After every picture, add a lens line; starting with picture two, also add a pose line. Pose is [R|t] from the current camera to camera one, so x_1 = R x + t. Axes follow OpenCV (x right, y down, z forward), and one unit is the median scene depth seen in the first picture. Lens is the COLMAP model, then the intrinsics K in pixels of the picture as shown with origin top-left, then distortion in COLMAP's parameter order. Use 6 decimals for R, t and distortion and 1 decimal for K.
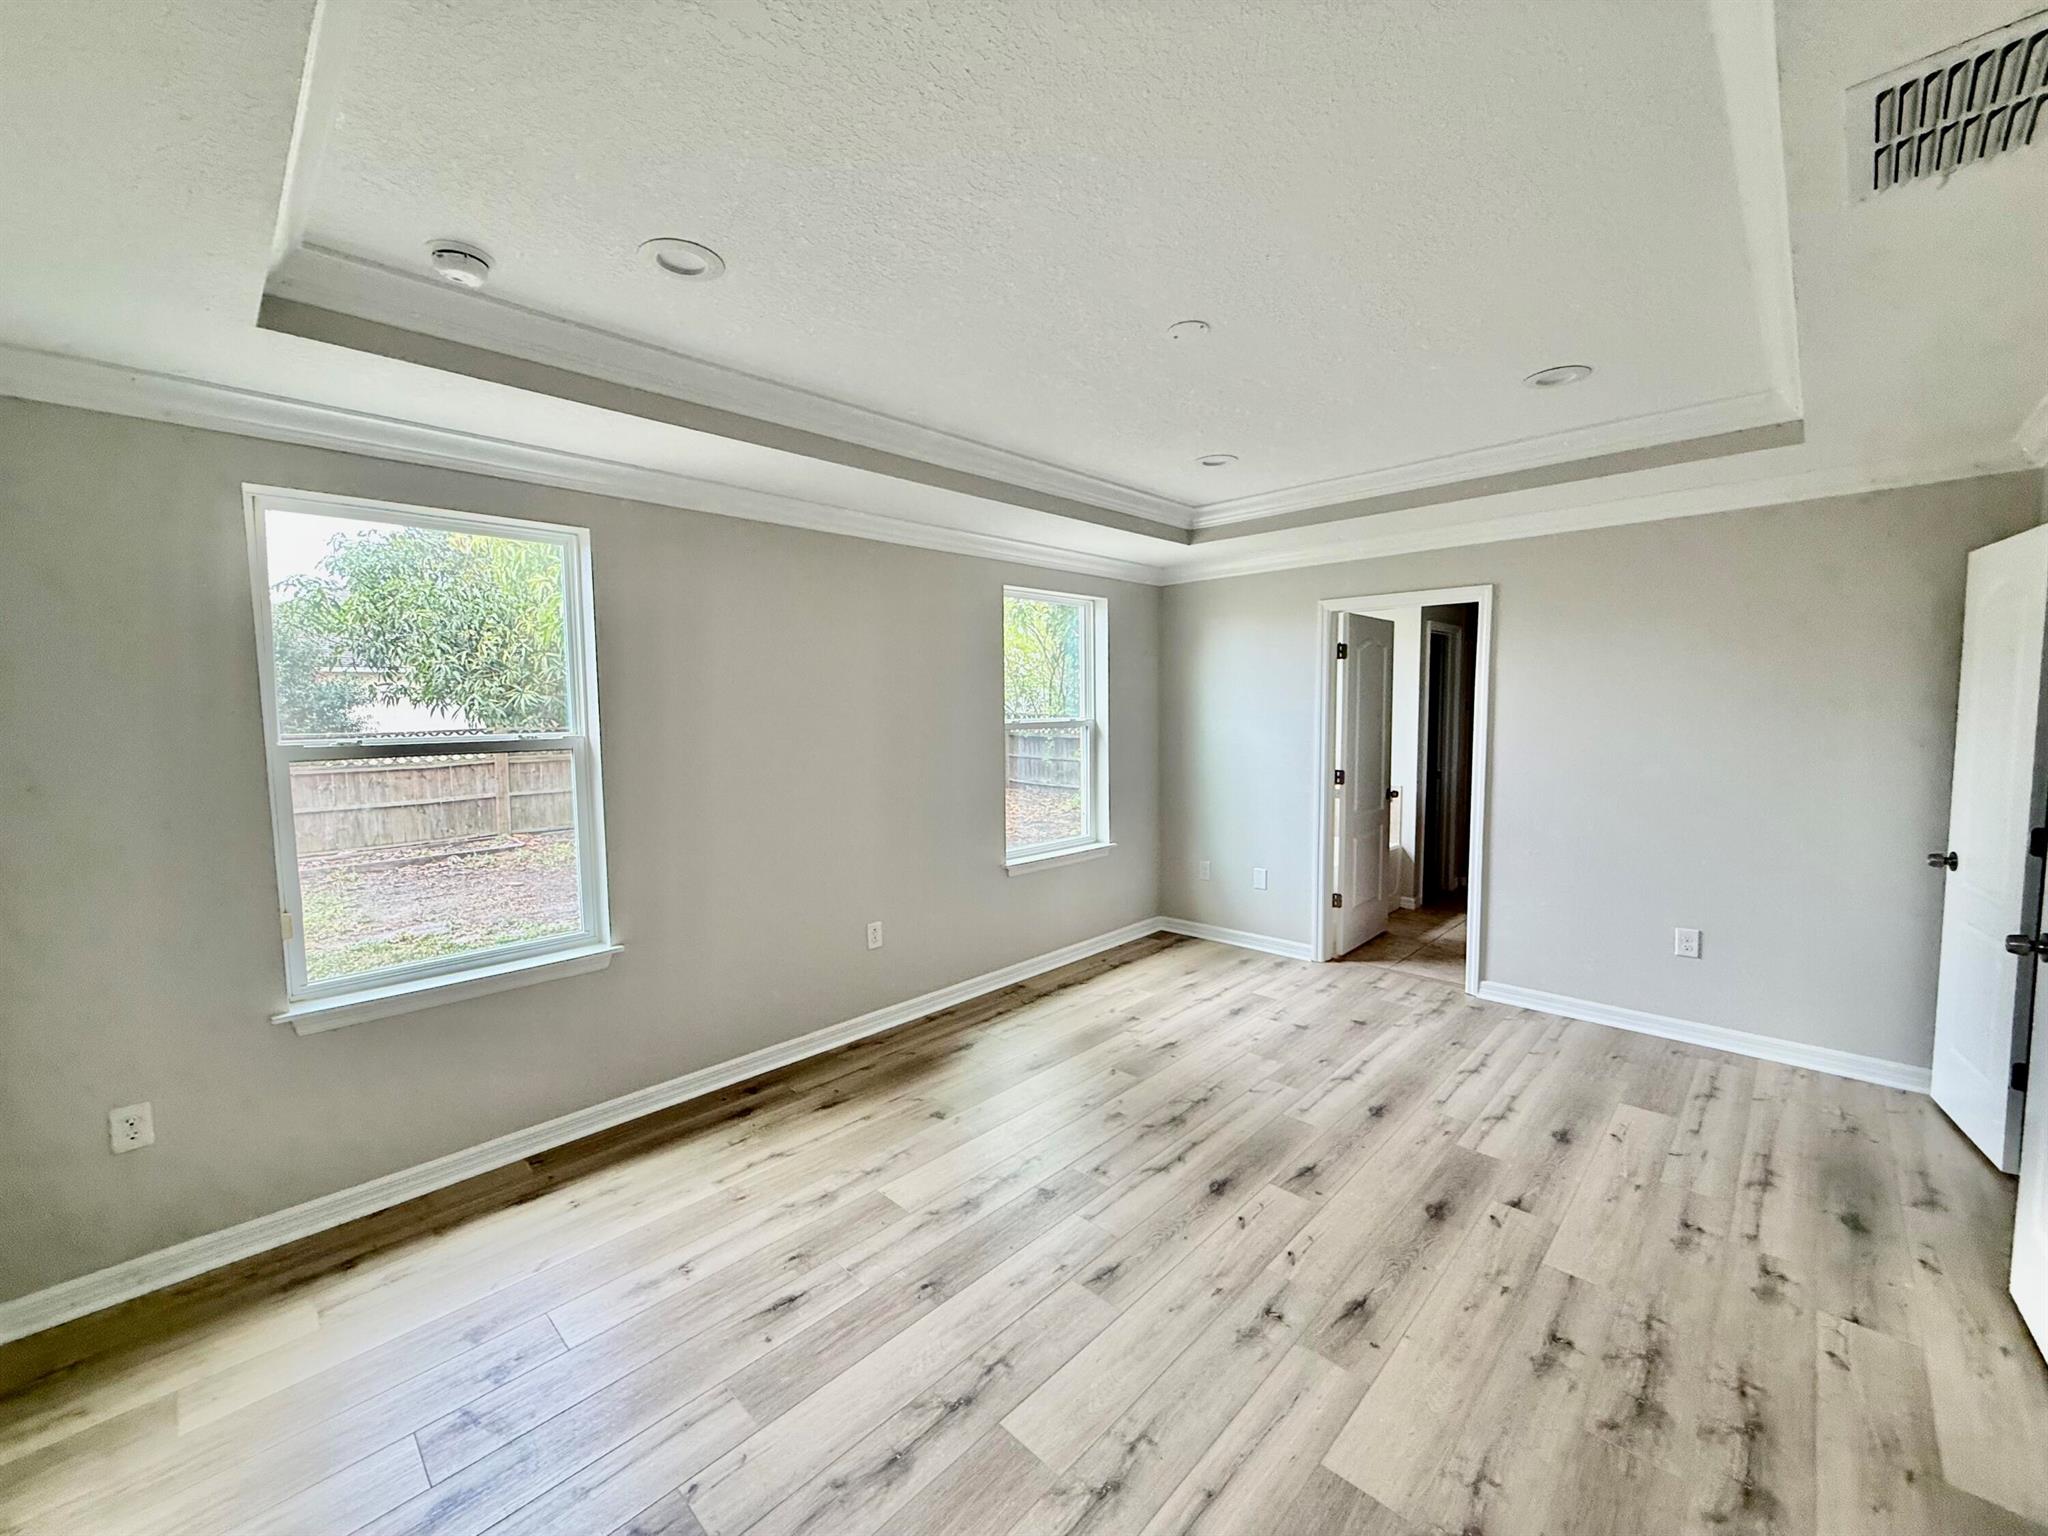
lens RADIAL K [[816.4, 0, 1031.1], [0, 816.4, 768.0], [0, 0, 1]] dist [0.000971, 0.000062]
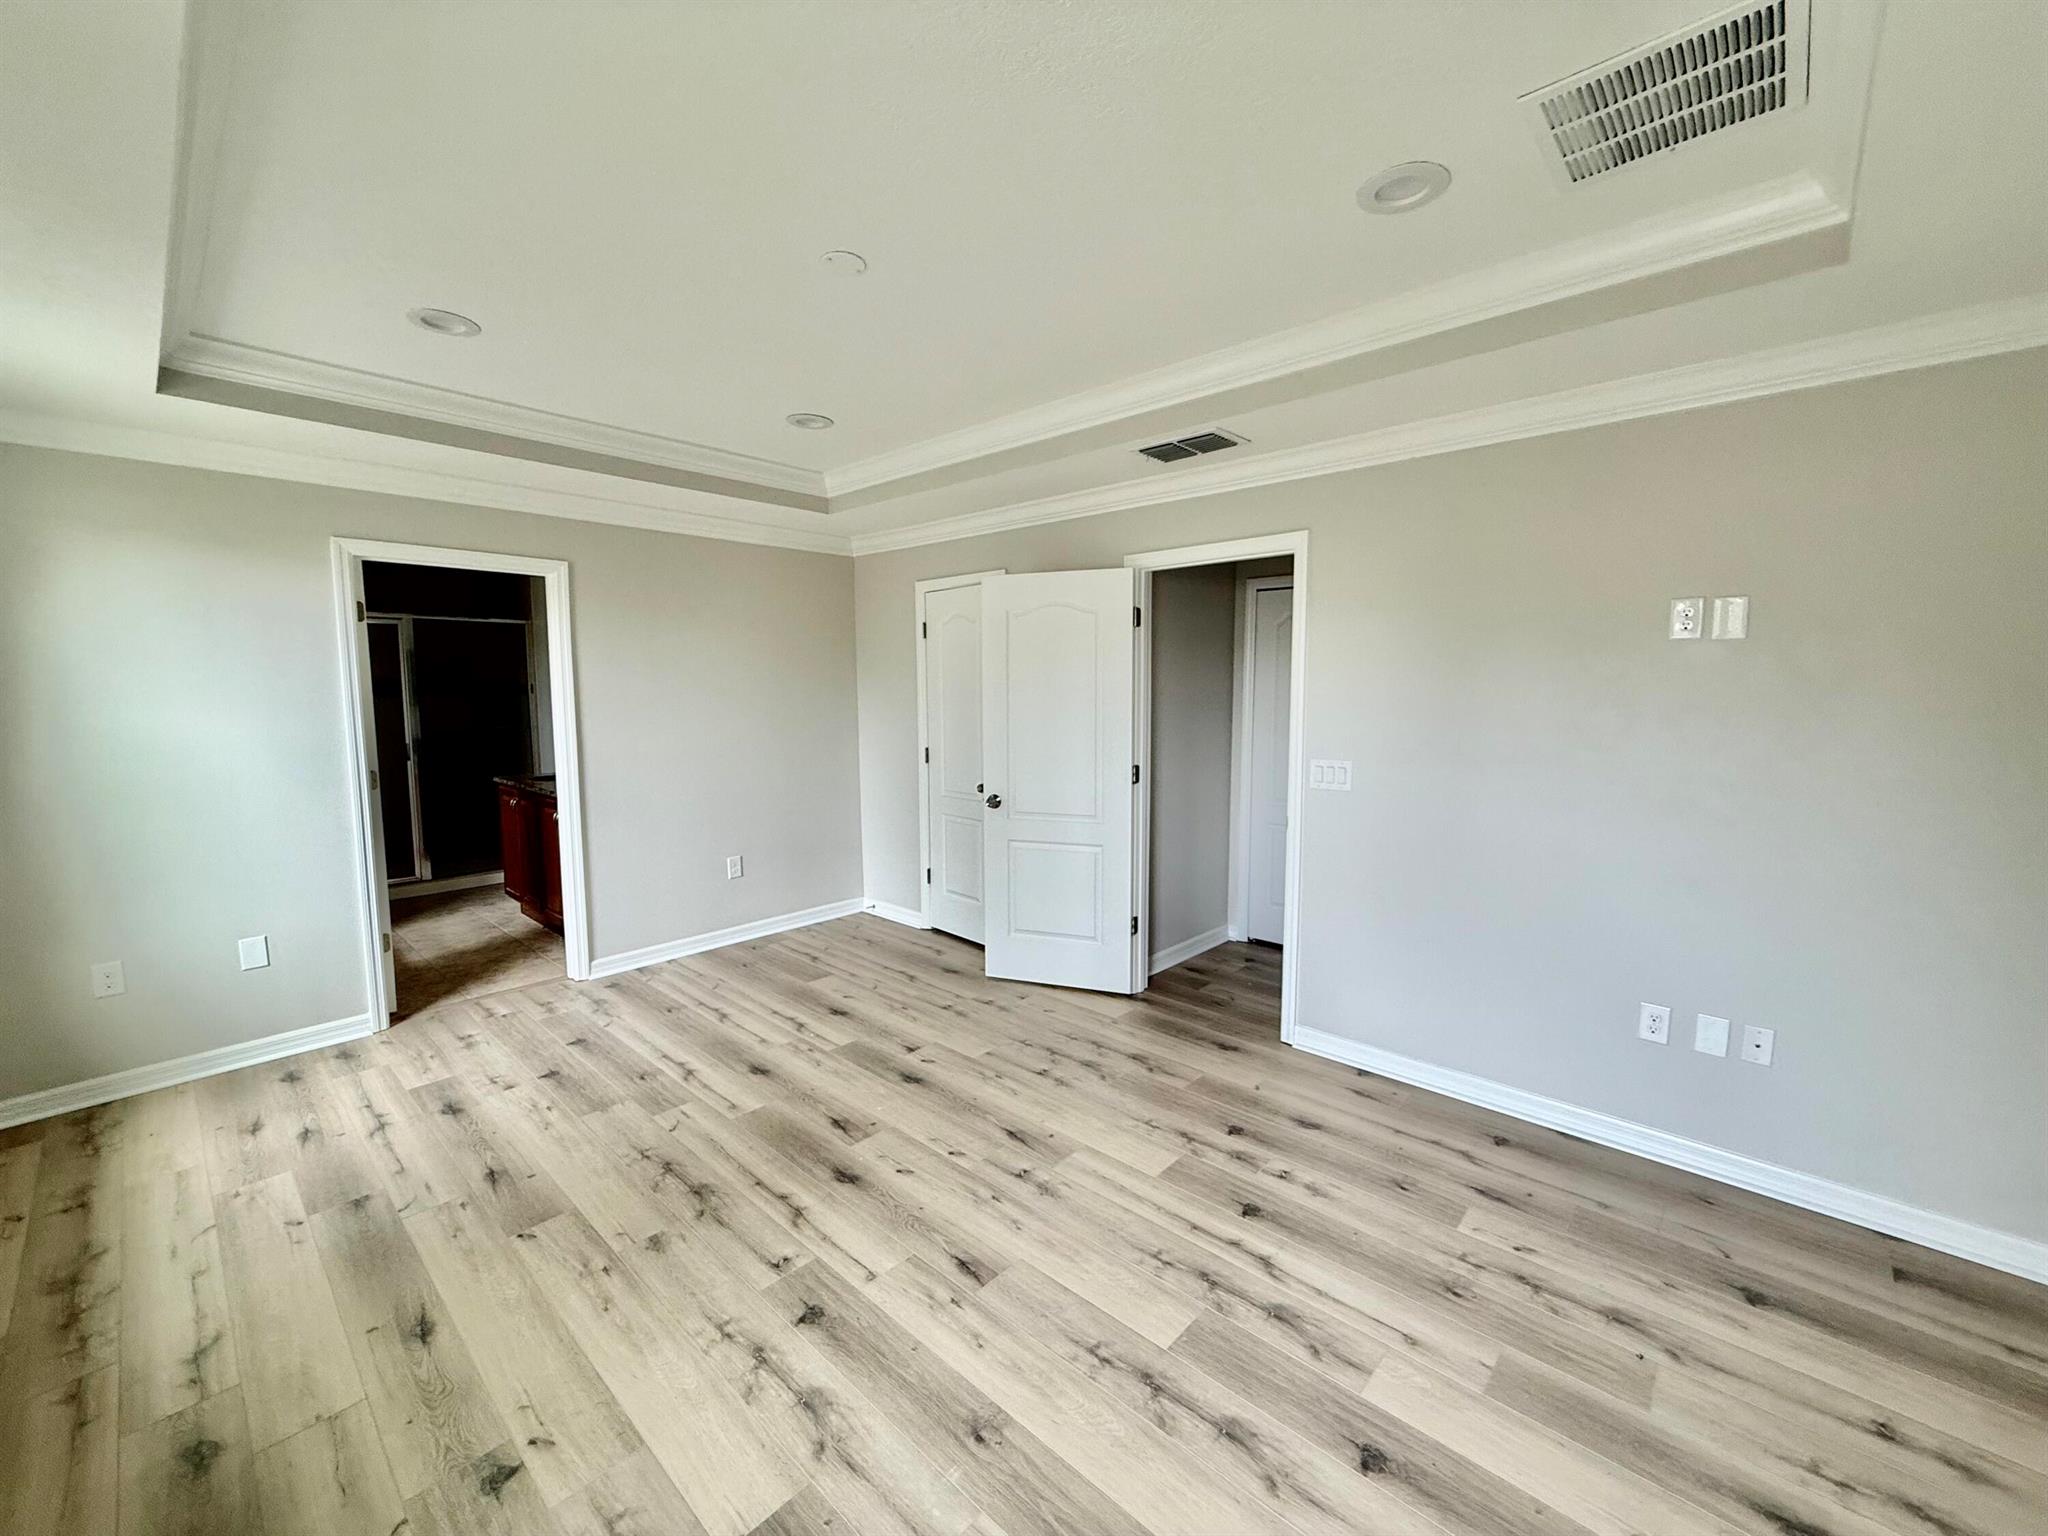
lens RADIAL K [[816.4, 0, 1042.1], [0, 816.4, 778.0], [0, 0, 1]] dist [0.000971, 0.000062]
pose [[-0.029690, -0.101503, 0.994392, -0.562561], [0.080336, 0.991370, 0.103593, -0.020054], [-0.996326, 0.082962, -0.021279, 0.636113]]
